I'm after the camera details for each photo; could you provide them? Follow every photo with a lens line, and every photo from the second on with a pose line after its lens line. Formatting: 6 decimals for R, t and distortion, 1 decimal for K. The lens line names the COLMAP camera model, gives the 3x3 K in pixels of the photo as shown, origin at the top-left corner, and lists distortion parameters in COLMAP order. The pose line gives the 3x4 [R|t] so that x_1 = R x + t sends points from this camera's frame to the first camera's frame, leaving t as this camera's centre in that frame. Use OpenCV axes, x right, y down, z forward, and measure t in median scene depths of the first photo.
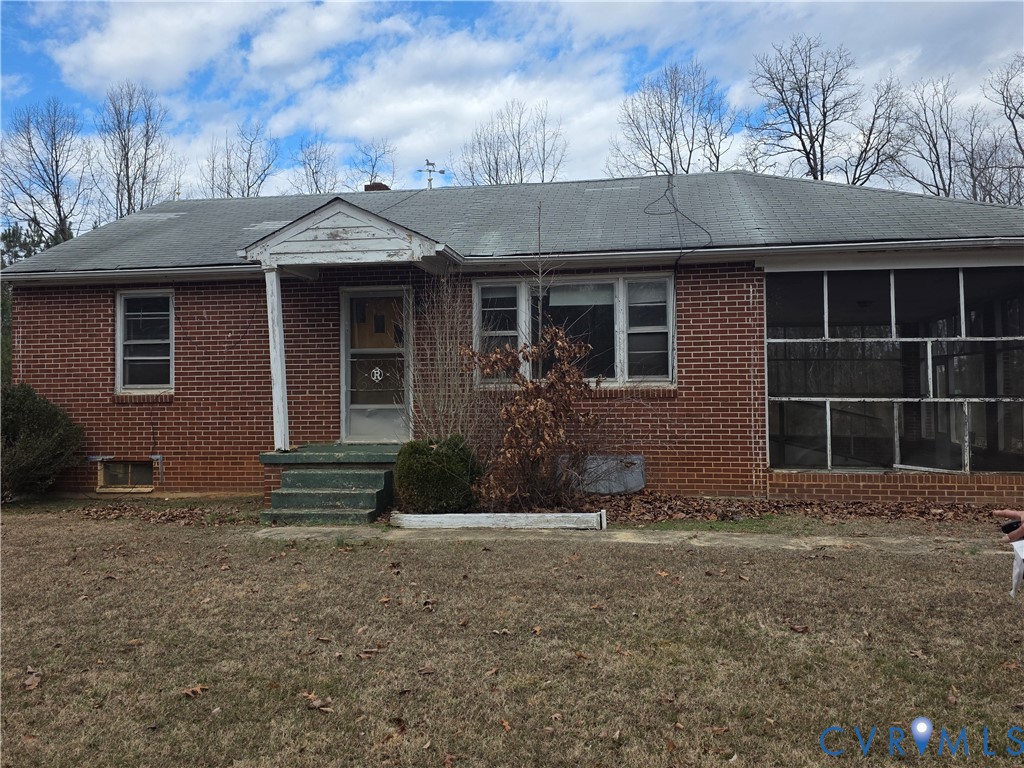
lens RADIAL K [[837.7, 0, 512.0], [0, 837.7, 384.0], [0, 0, 1]] dist [0.078167, -0.095806]
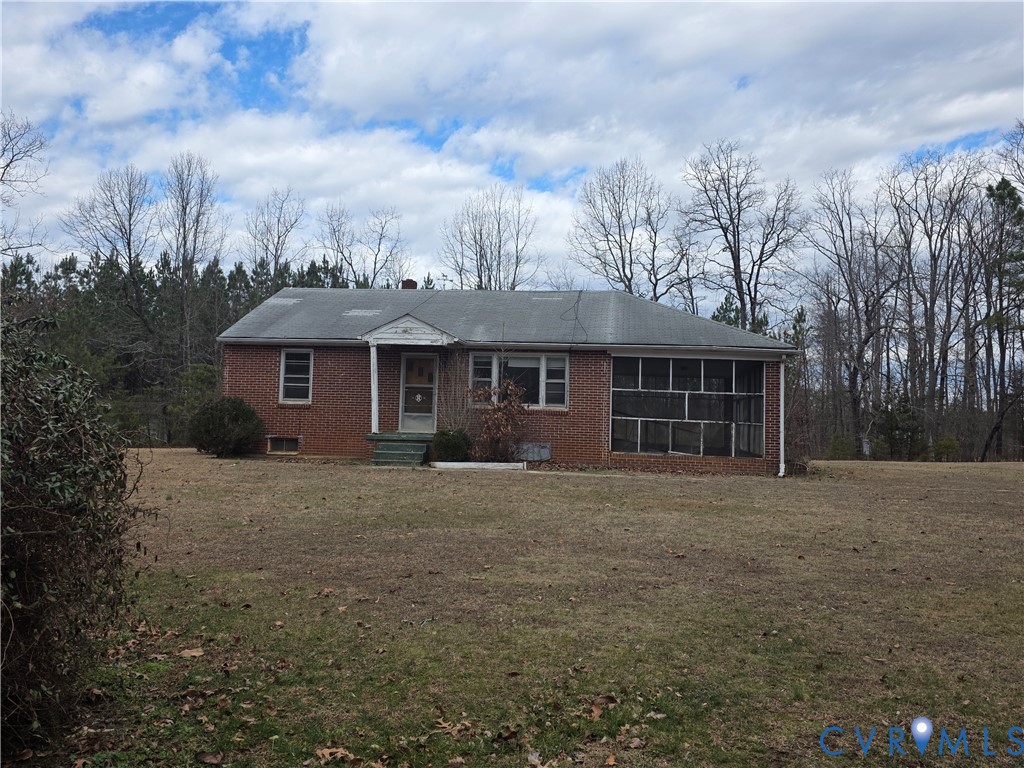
lens RADIAL K [[904.5, 0, 512.0], [0, 904.5, 384.0], [0, 0, 1]] dist [0.118294, -0.110389]
pose [[0.998877, 0.038440, 0.027713, -0.003707], [-0.037799, 0.999014, -0.023284, -0.002919], [-0.028580, 0.022210, 0.999345, -1.175782]]
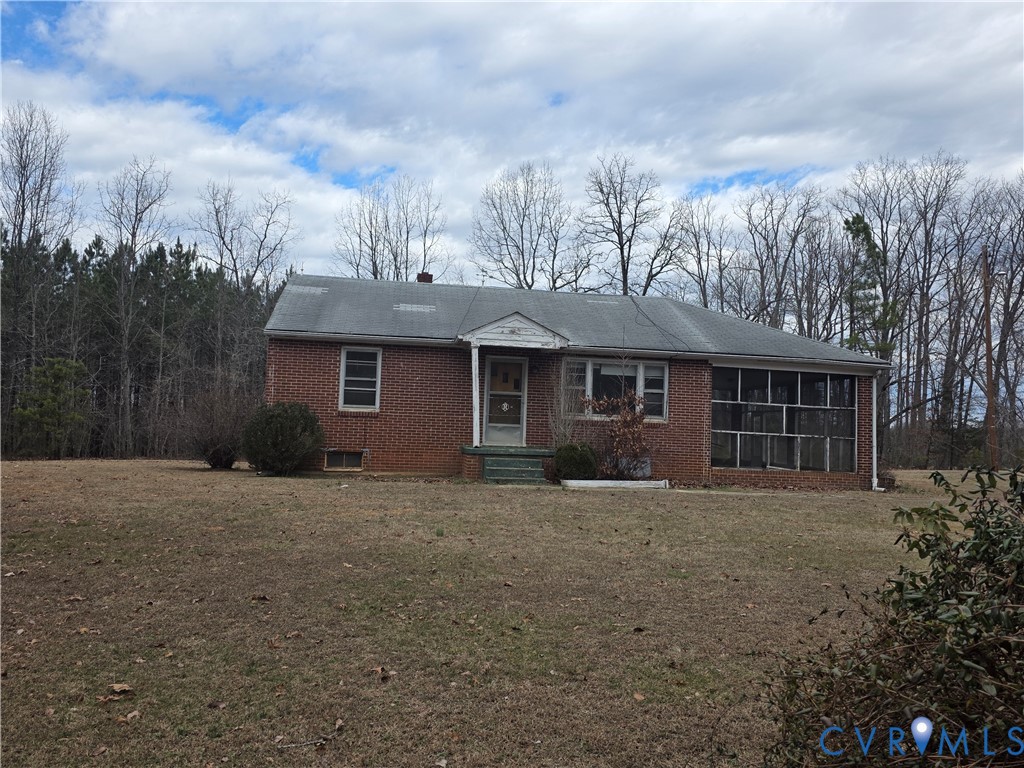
lens RADIAL K [[904.5, 0, 512.0], [0, 904.5, 384.0], [0, 0, 1]] dist [0.118294, -0.110389]
pose [[0.943995, 0.060697, 0.324329, -0.798688], [-0.049193, 0.997839, -0.043559, 0.023719], [-0.326272, 0.025165, 0.944941, -0.820552]]
